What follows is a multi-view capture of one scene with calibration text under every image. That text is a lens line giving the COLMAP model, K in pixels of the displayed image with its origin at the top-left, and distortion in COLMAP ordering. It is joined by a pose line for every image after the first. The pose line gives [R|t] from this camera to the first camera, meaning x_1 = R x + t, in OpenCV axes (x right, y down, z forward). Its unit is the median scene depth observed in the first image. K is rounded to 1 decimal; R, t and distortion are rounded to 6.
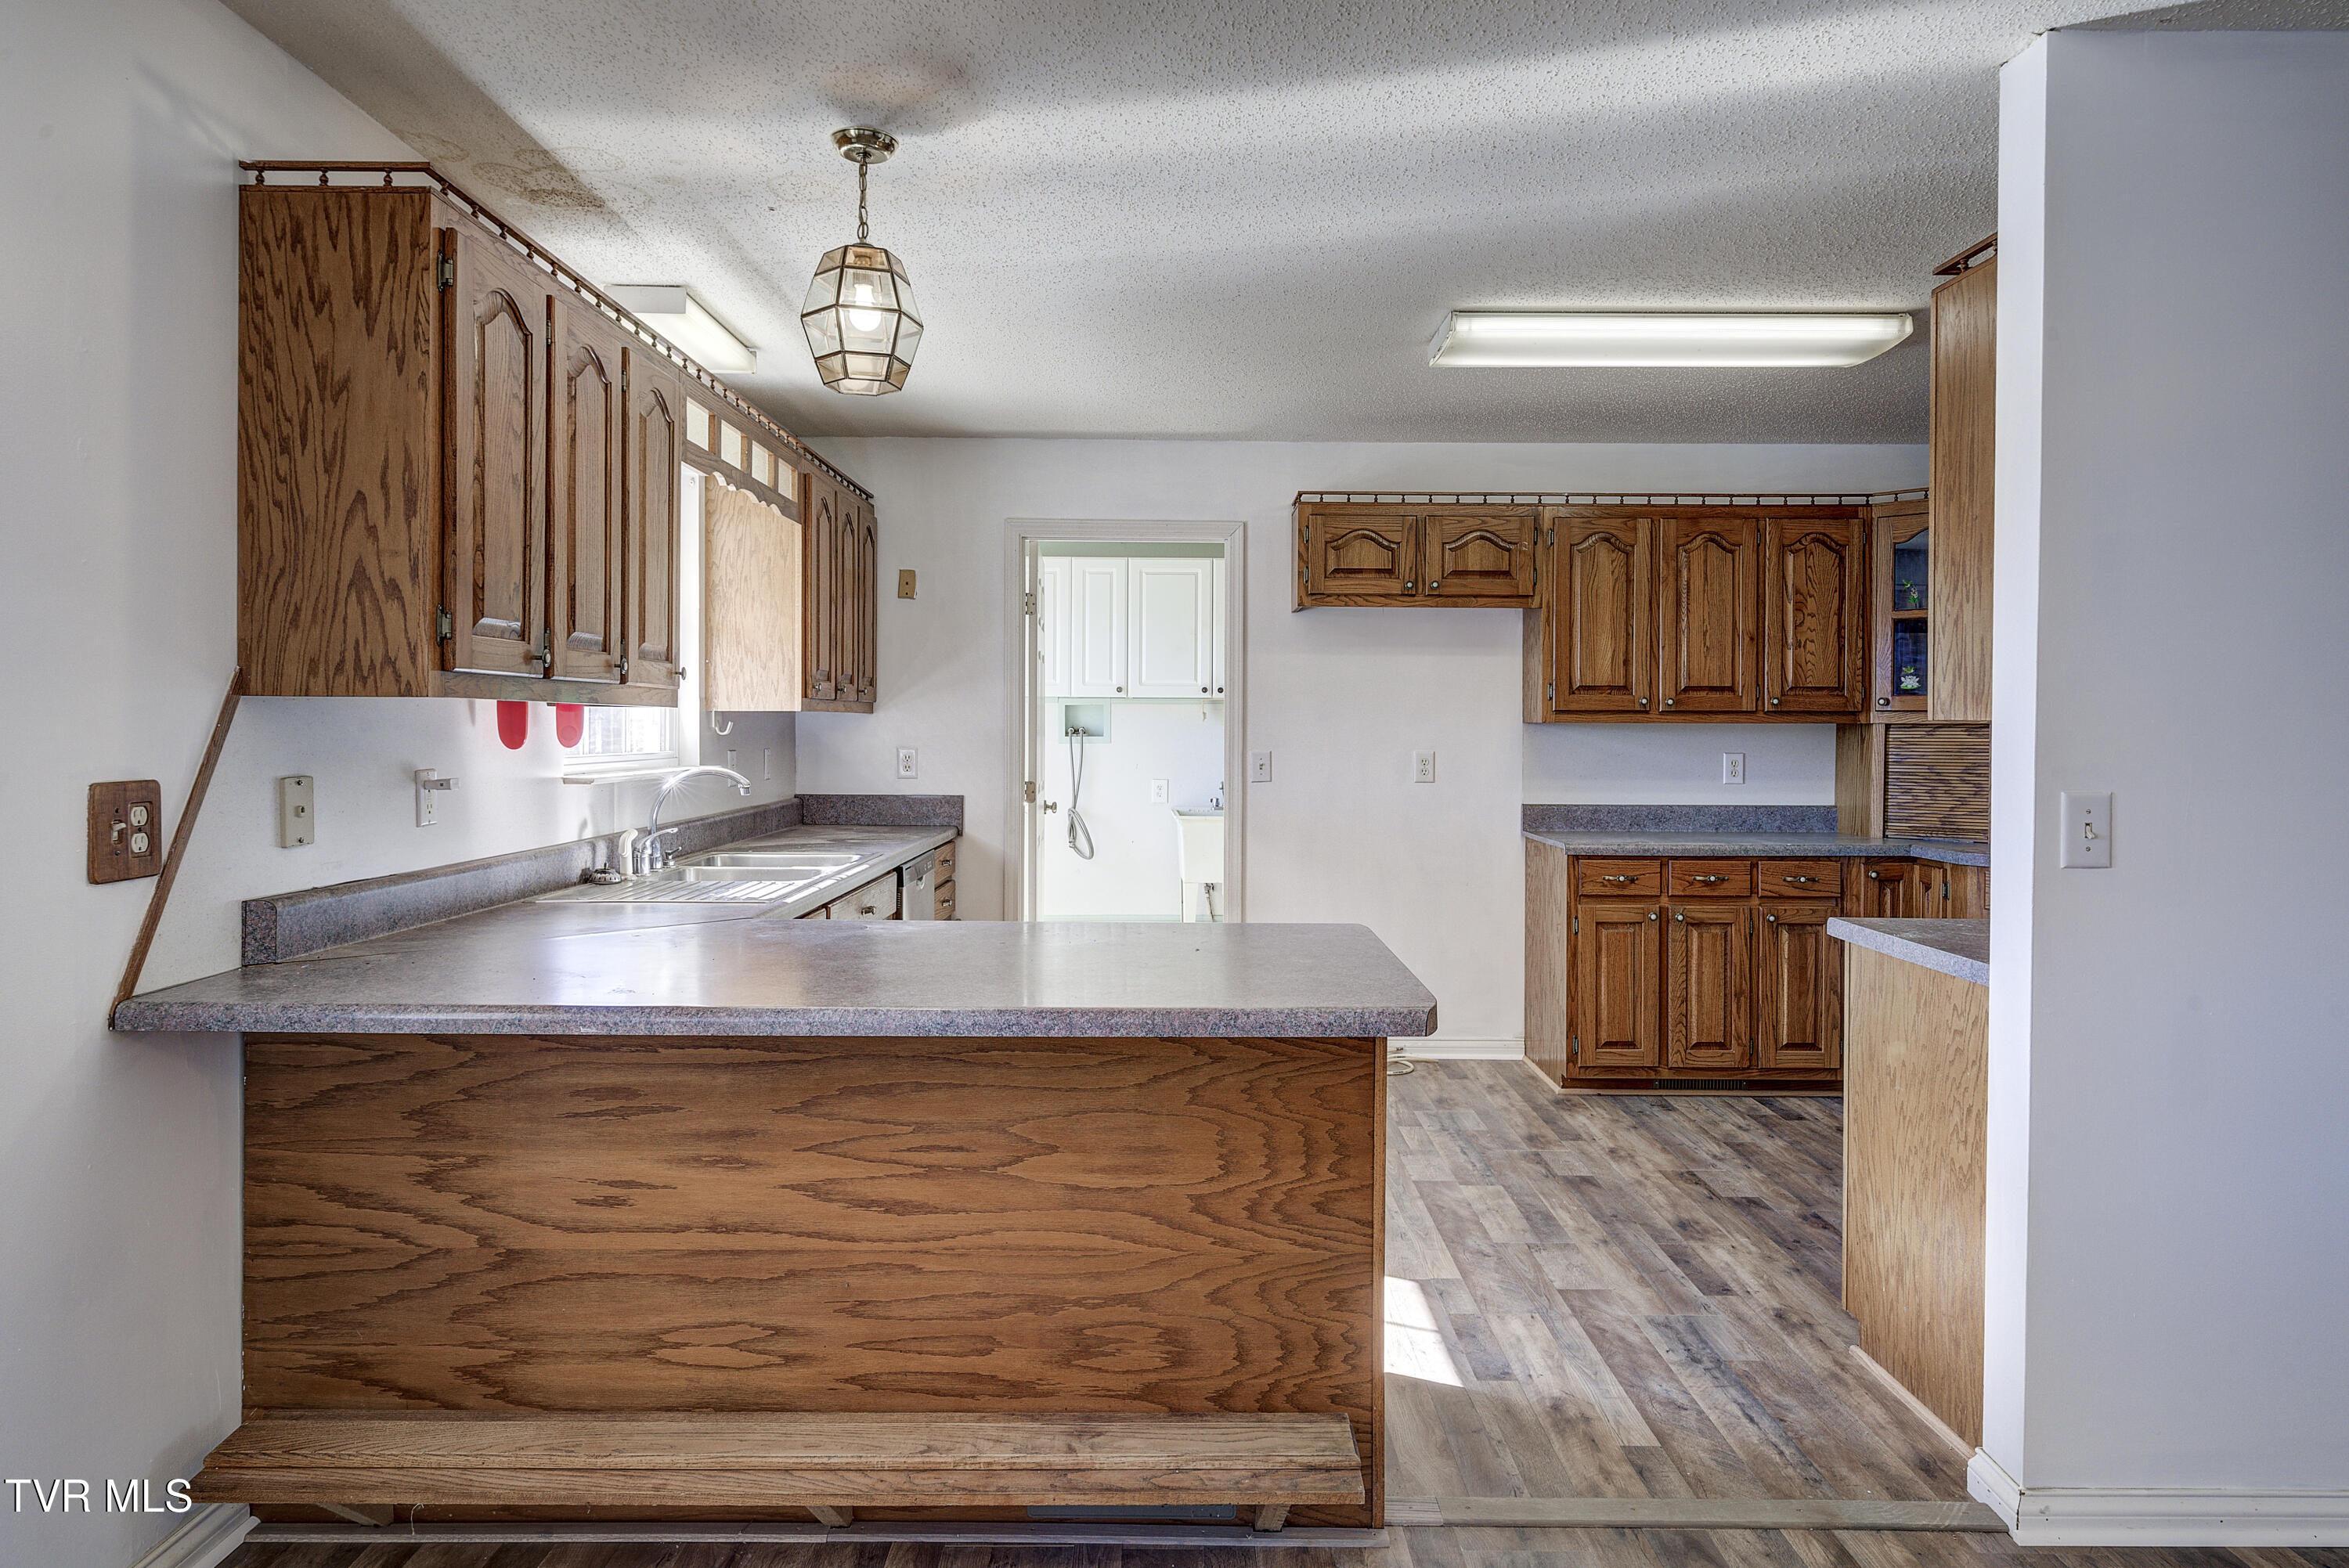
lens RADIAL K [[1437.1, 0, 1224.8], [0, 1437.1, 725.9], [0, 0, 1]] dist [0.011057, -0.001667]
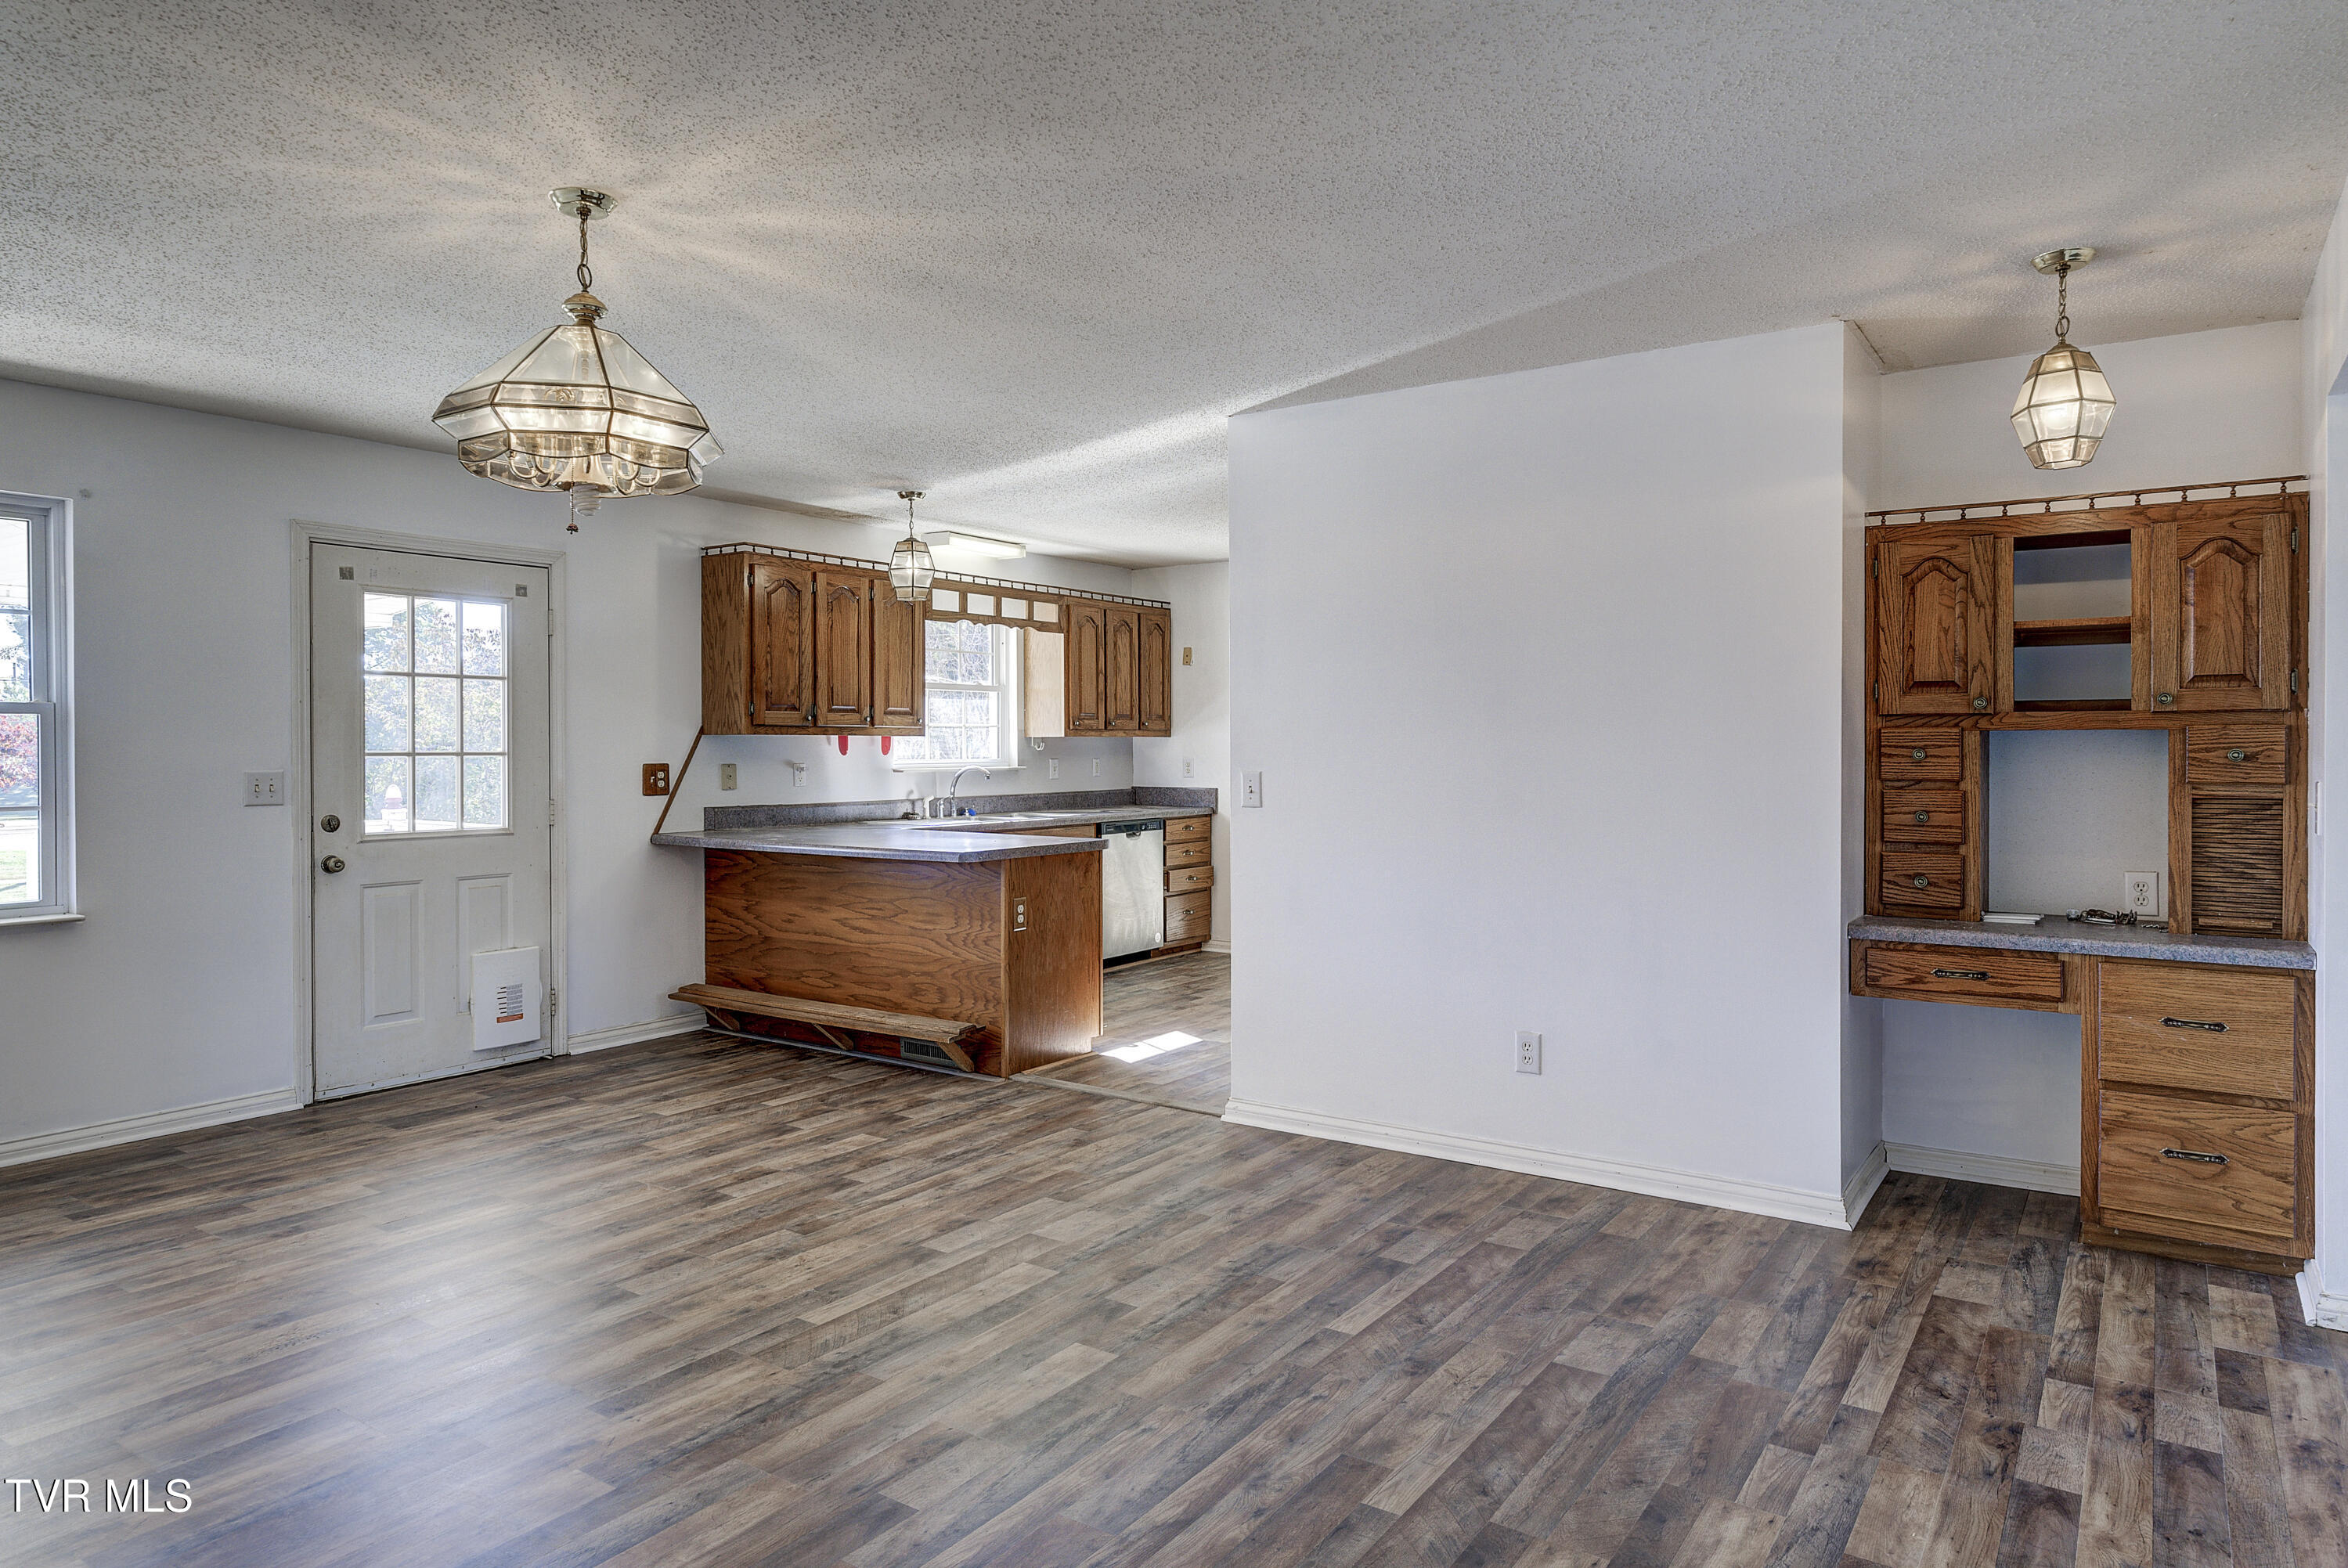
lens RADIAL K [[1436.6, 0, 1195.6], [0, 1436.6, 752.6], [0, 0, 1]] dist [0.011057, -0.001667]
pose [[0.819491, -0.004925, -0.573070, 1.735870], [0.006881, 0.999976, 0.001245, 0.016755], [0.573050, -0.004964, 0.819505, -0.766363]]
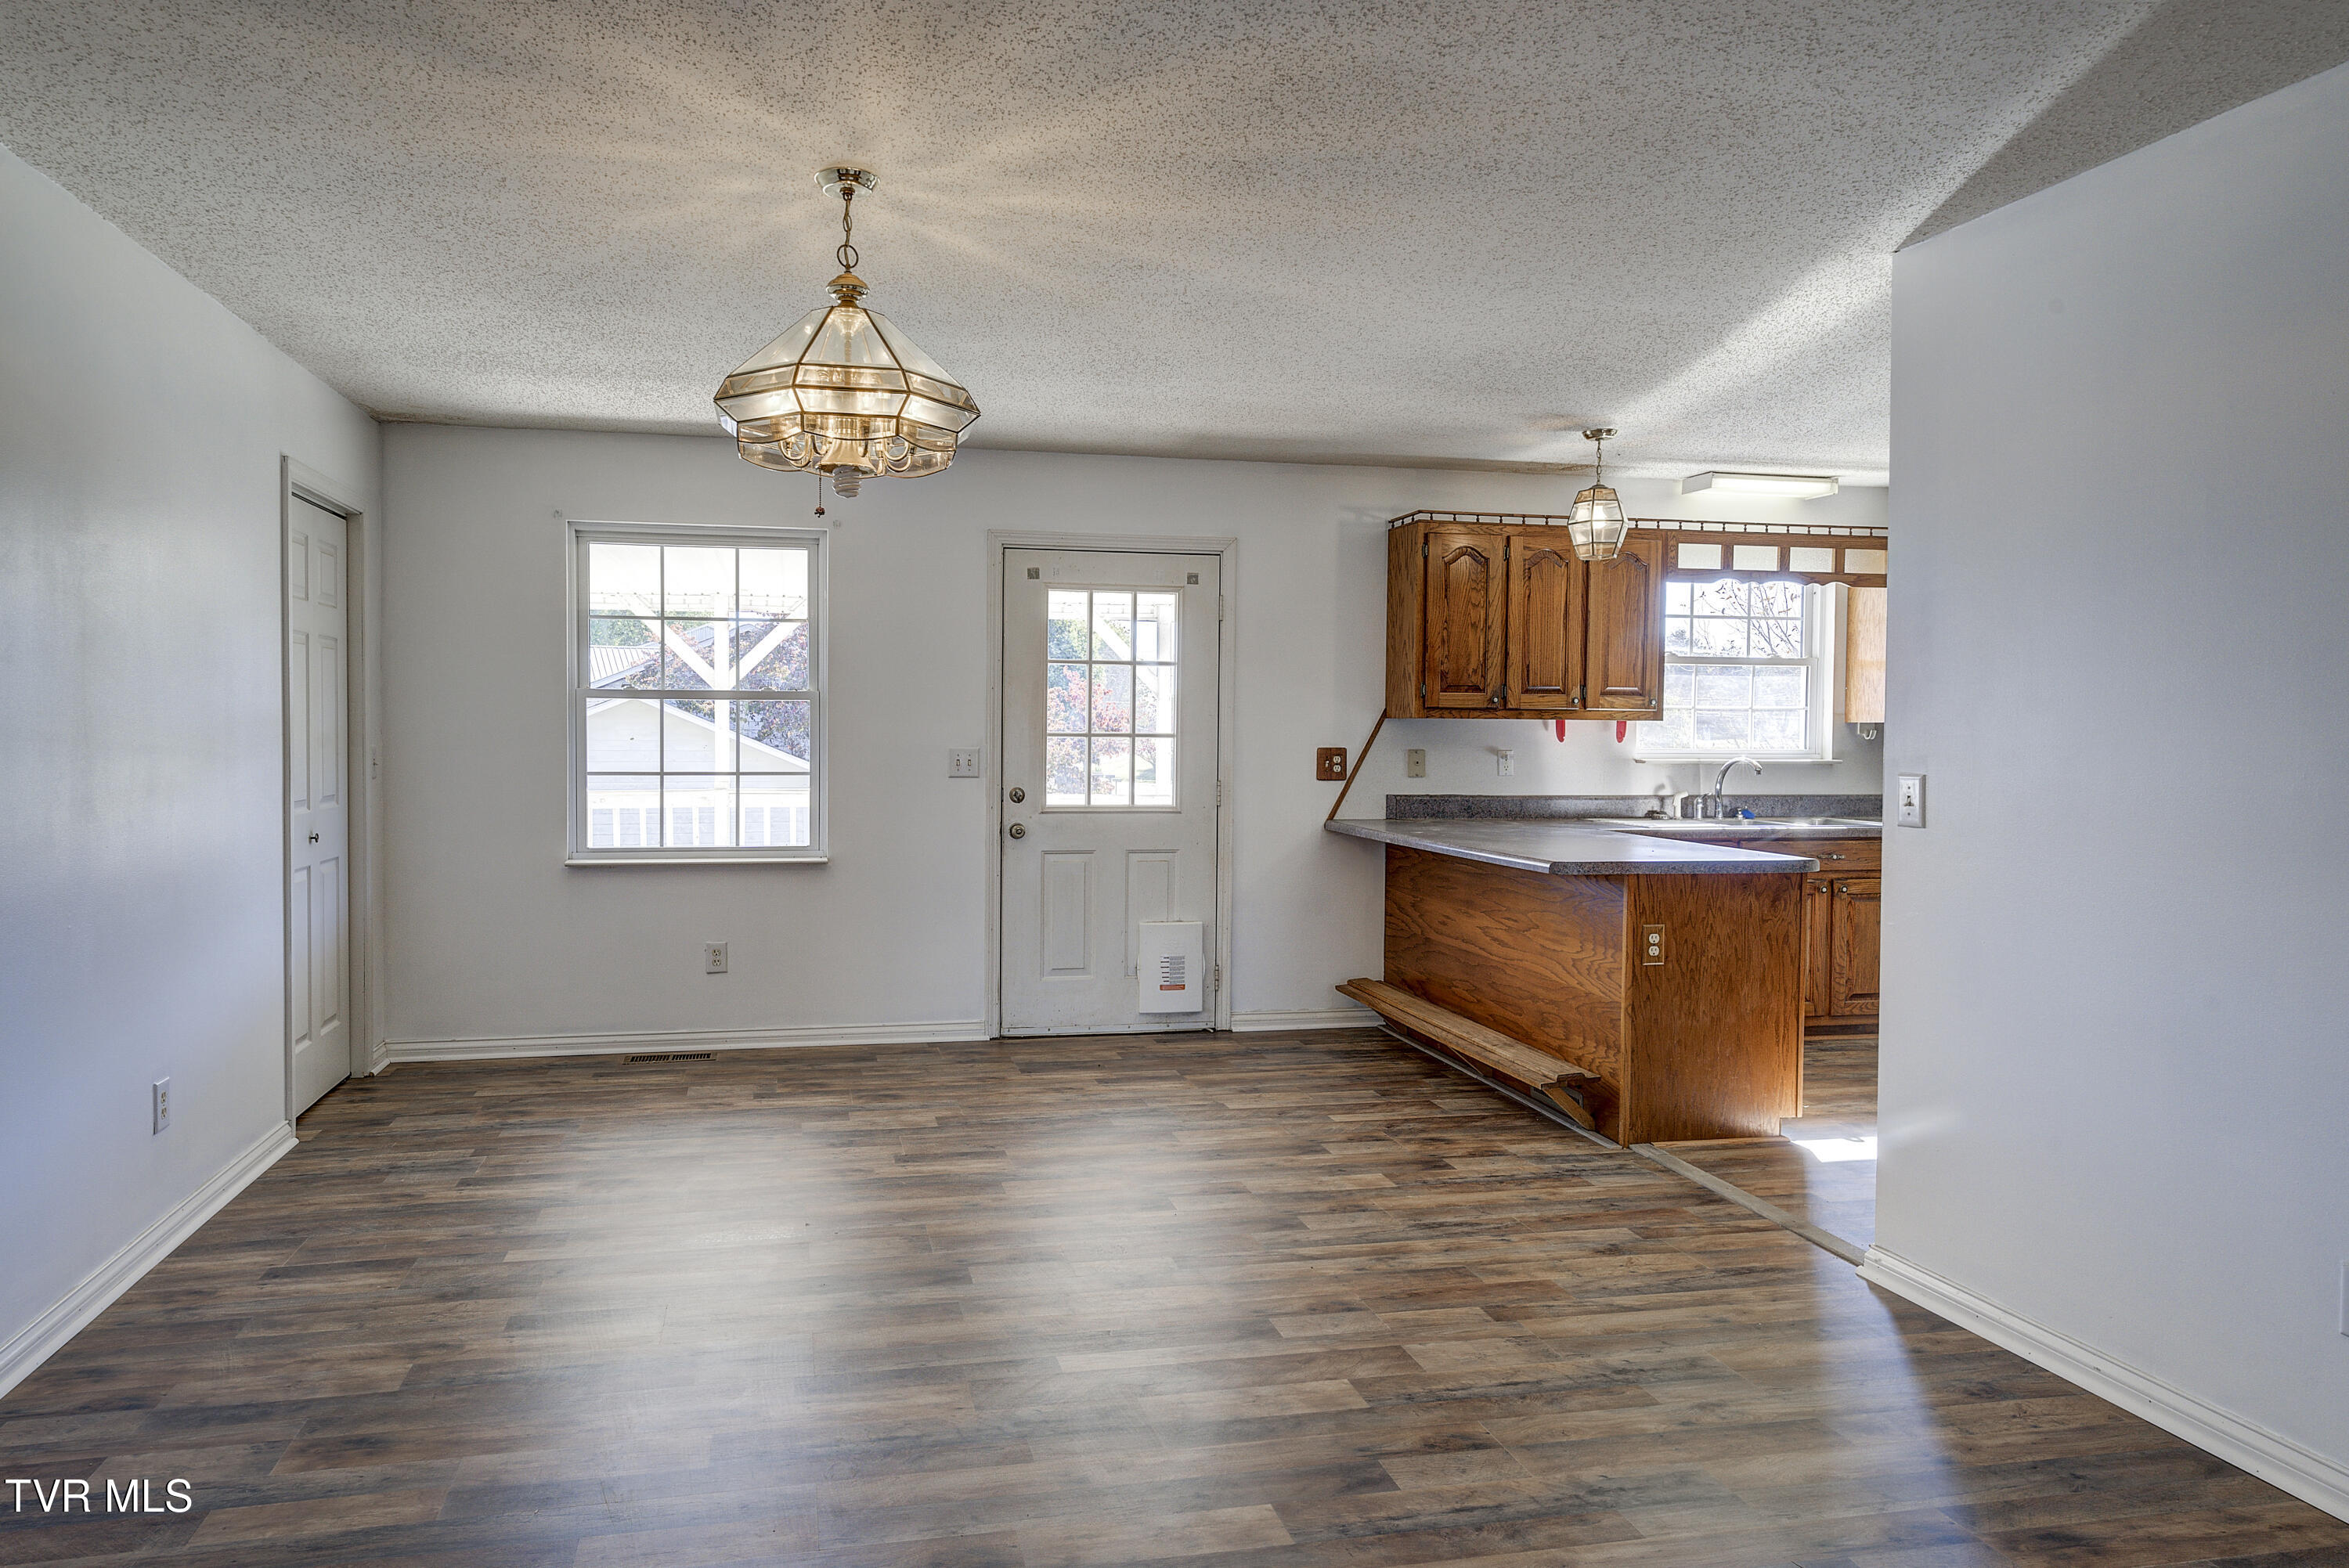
lens RADIAL K [[1437.1, 0, 1063.1], [0, 1437.1, 762.4], [0, 0, 1]] dist [0.011057, -0.001667]
pose [[0.175028, 0.019548, -0.984369, 1.858543], [-0.006900, 0.999803, 0.018627, 0.015196], [0.984539, 0.003531, 0.175129, -0.067124]]
